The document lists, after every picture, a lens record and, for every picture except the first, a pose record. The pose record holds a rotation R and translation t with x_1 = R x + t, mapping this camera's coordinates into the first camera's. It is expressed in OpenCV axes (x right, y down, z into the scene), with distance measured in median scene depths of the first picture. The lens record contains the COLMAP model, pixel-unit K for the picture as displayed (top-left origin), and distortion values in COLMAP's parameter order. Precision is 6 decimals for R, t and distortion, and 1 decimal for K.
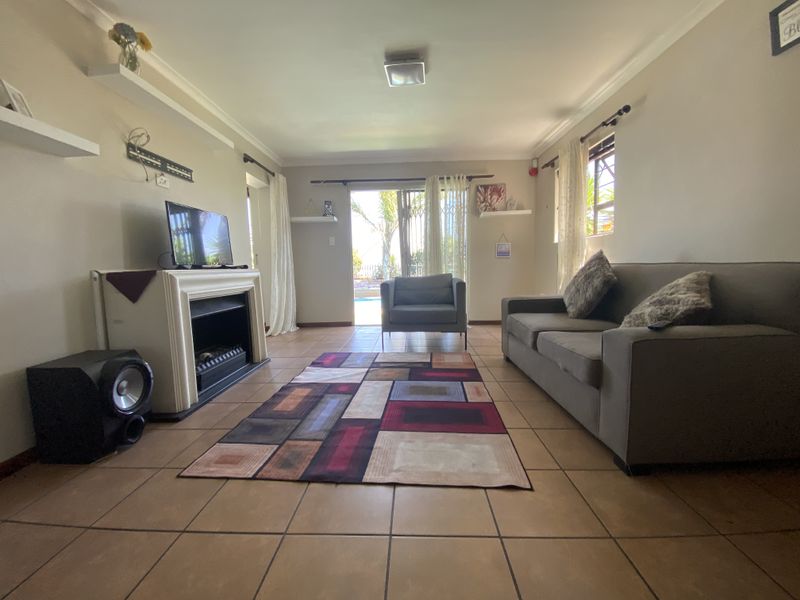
lens RADIAL K [[319.2, 0, 400.0], [0, 319.2, 300.0], [0, 0, 1]] dist [-0.025275, -0.000021]
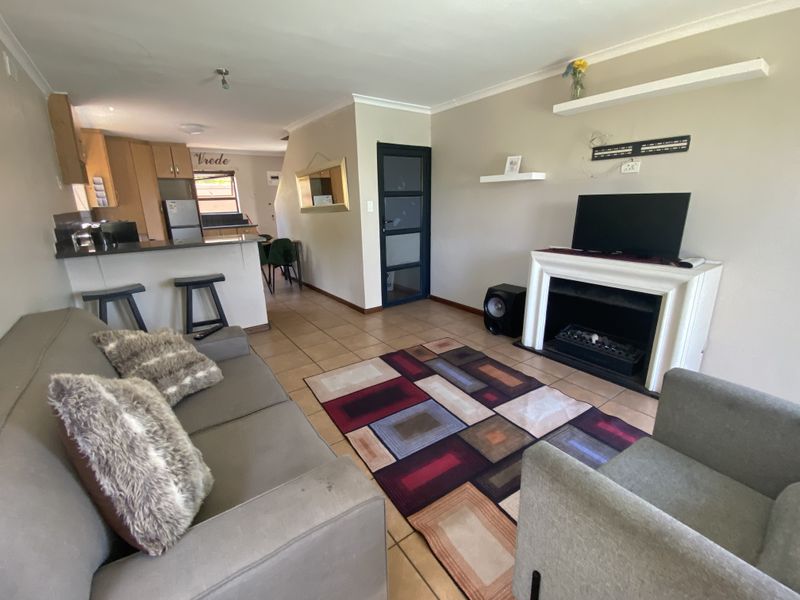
lens RADIAL K [[343.5, 0, 395.9], [0, 343.5, 295.2], [0, 0, 1]] dist [0.001673, -0.010202]
pose [[-0.798447, 0.201560, -0.567324, 0.630018], [-0.023834, 0.930976, 0.364302, -0.413900], [0.601593, 0.304398, -0.738531, 1.634117]]
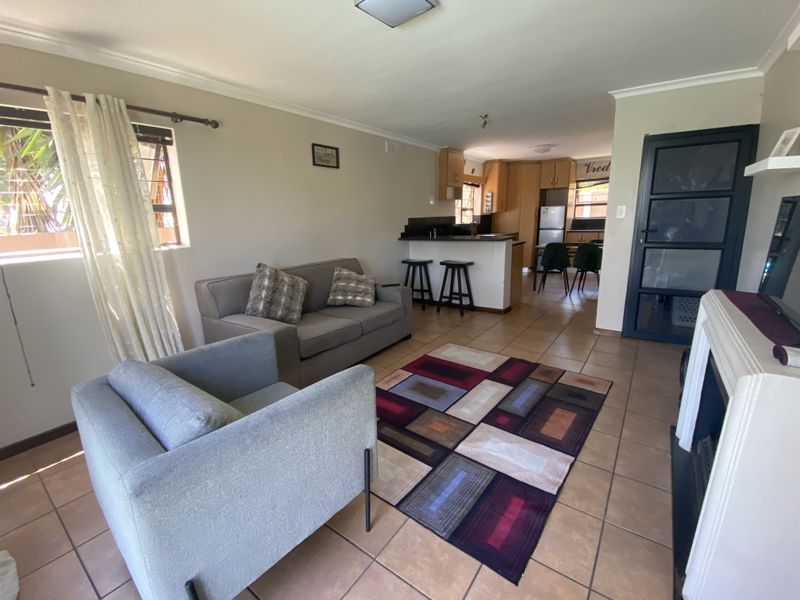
lens RADIAL K [[343.5, 0, 395.9], [0, 343.5, 295.2], [0, 0, 1]] dist [0.001673, -0.010202]
pose [[-0.822651, -0.078255, 0.563135, -0.485130], [0.111130, 0.949244, 0.294254, -0.405693], [-0.557579, 0.304650, -0.772201, 1.967471]]
